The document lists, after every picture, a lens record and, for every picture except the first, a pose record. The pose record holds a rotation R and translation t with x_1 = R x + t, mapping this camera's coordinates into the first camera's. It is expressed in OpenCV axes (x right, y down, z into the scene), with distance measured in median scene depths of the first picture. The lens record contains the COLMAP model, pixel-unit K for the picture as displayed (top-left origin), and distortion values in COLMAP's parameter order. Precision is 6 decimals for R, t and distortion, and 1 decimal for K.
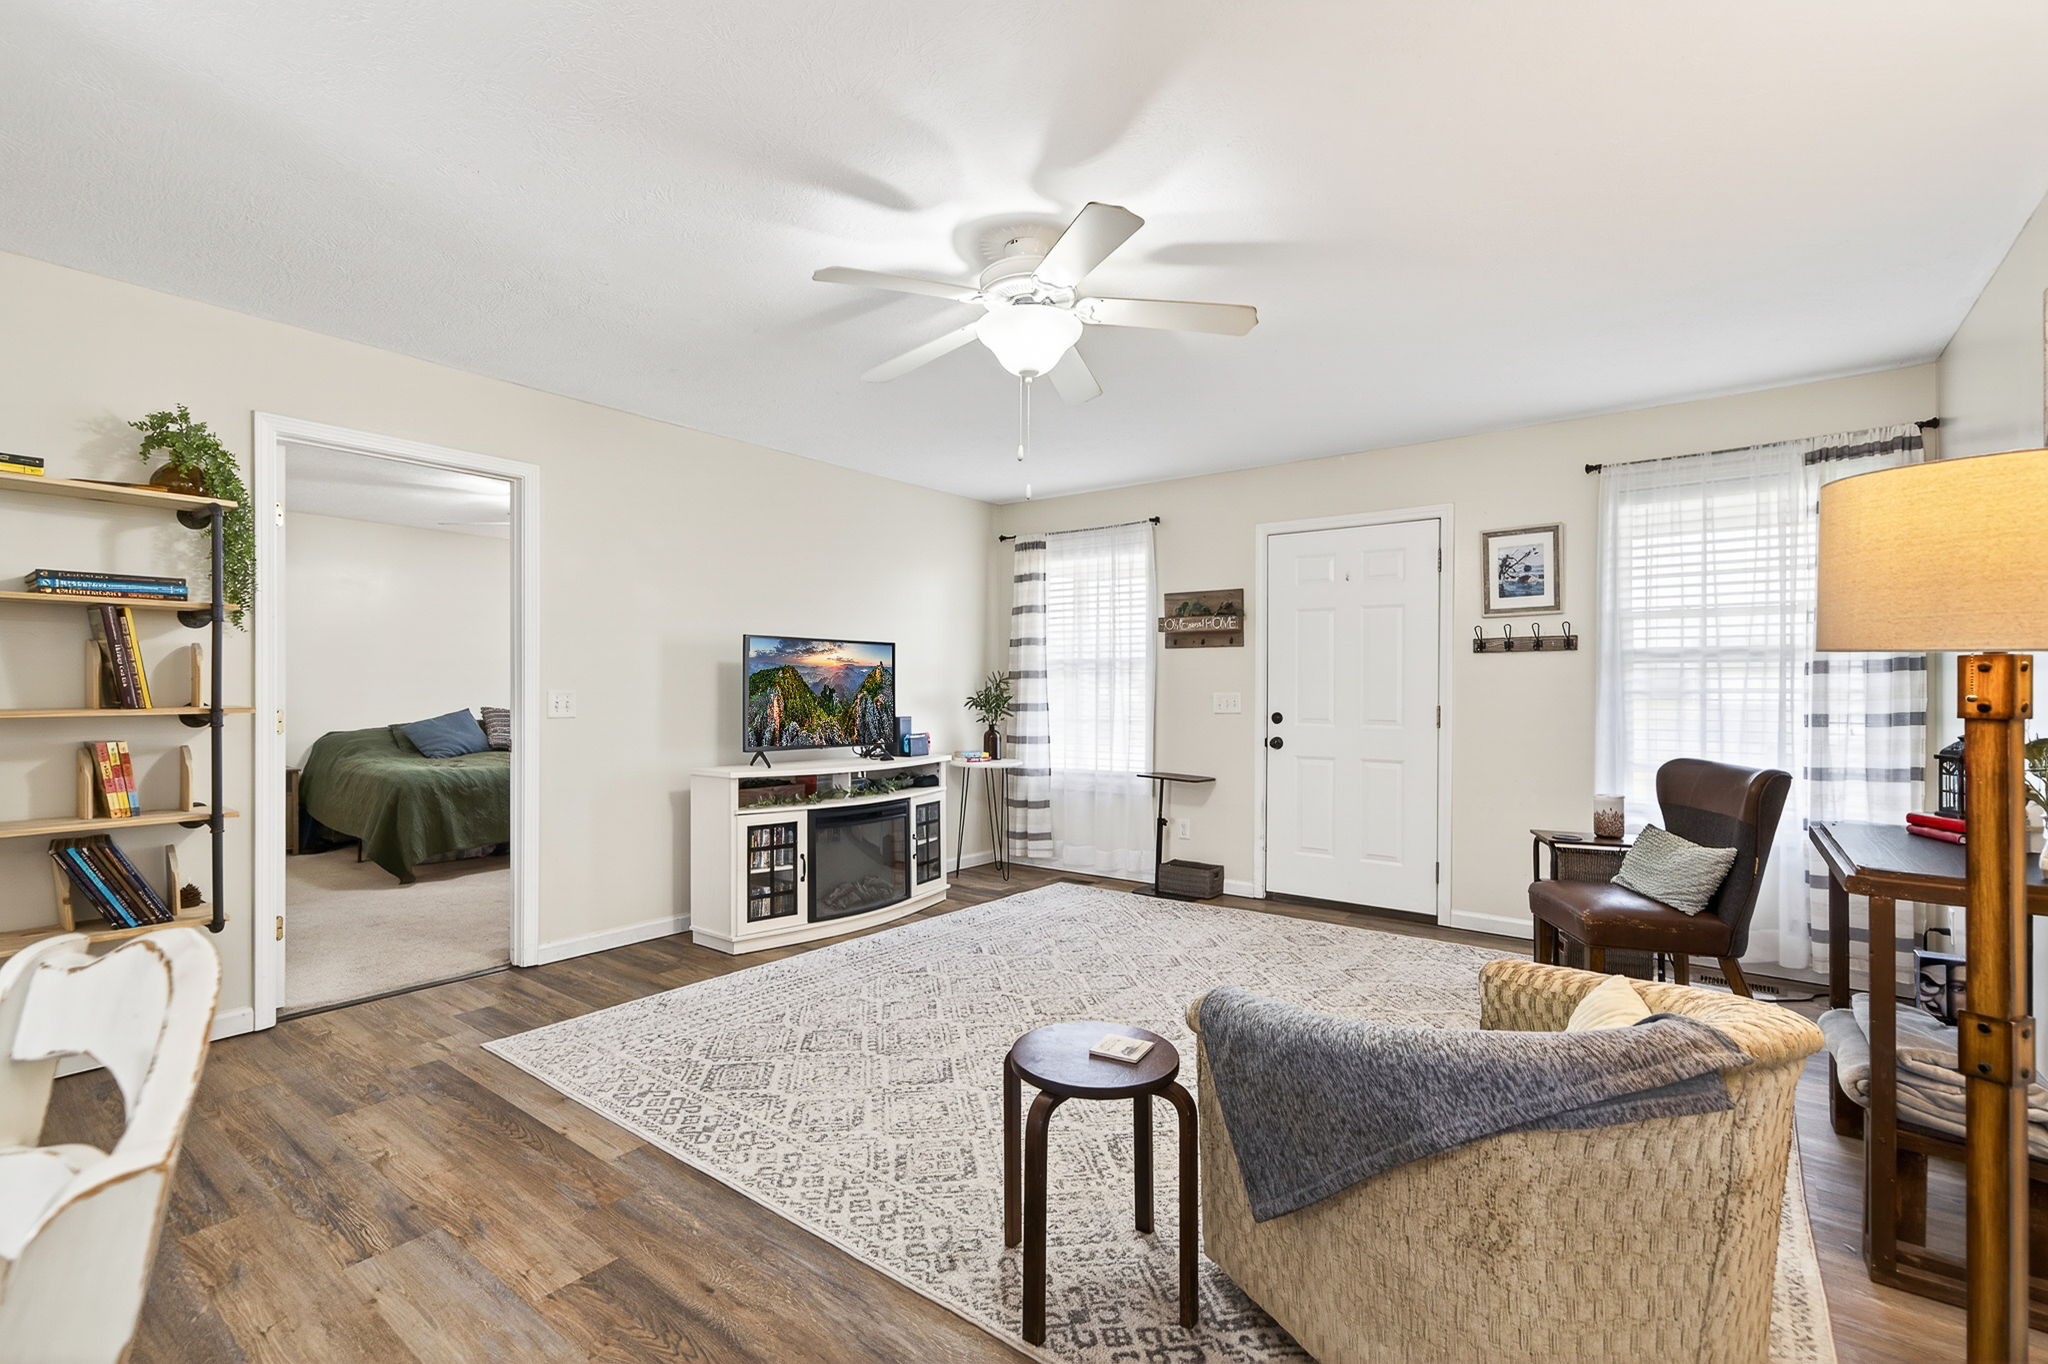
lens RADIAL K [[918.6, 0, 1041.1], [0, 918.6, 692.4], [0, 0, 1]] dist [-0.026487, 0.000760]
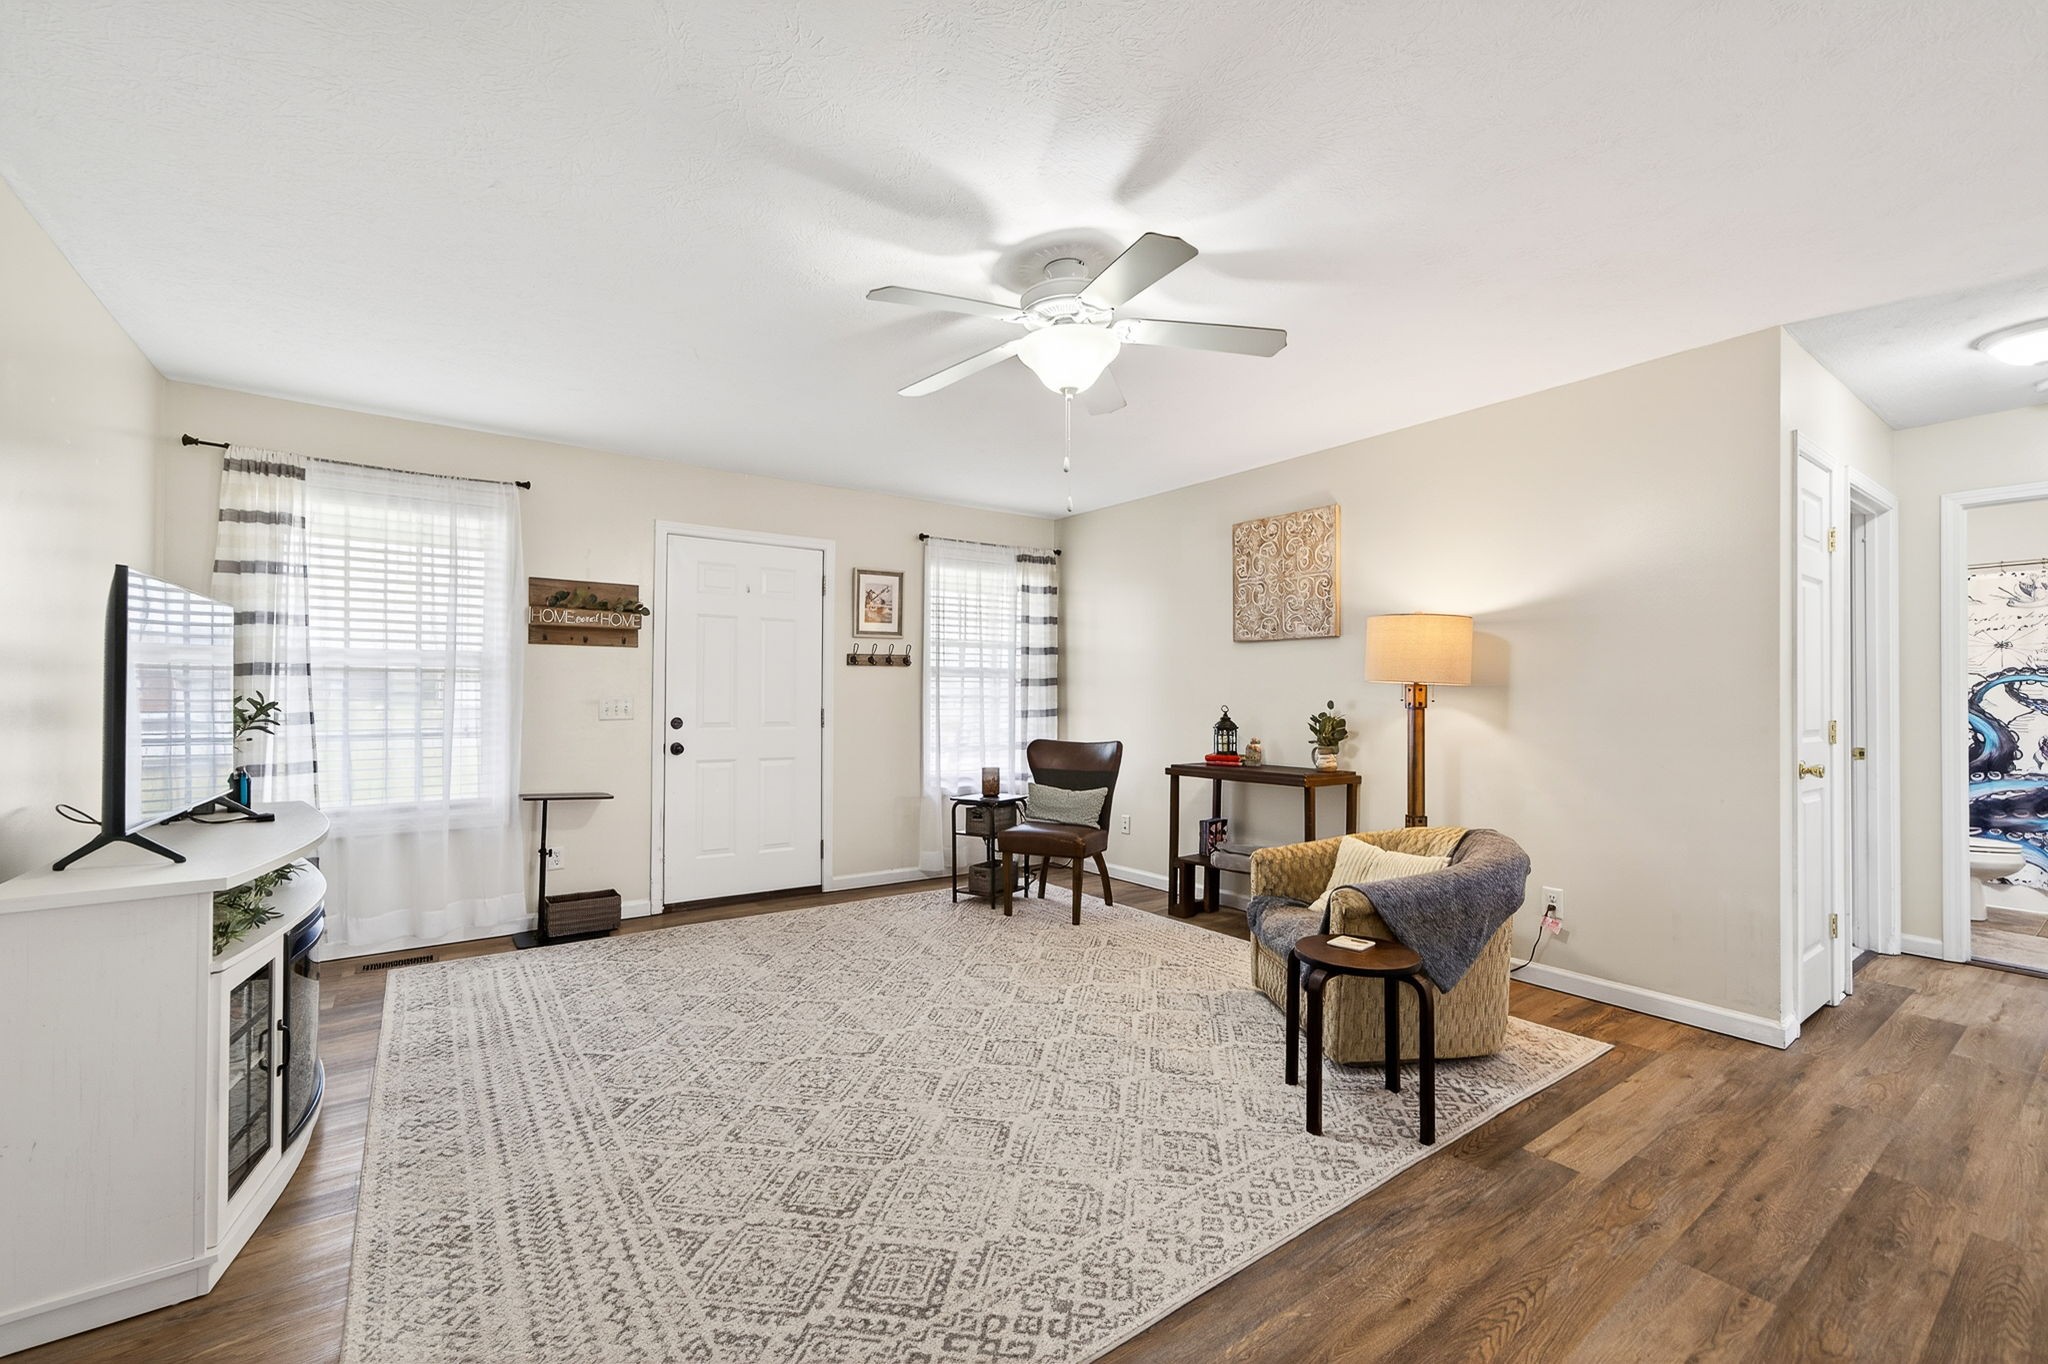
lens RADIAL K [[828.6, 0, 1012.7], [0, 828.6, 693.6], [0, 0, 1]] dist [-0.017212, 0.002488]
pose [[0.305562, 0.000878, 0.952172, -0.544082], [-0.001189, 0.999999, -0.000541, -0.004108], [-0.952171, -0.000967, 0.305563, 0.455123]]
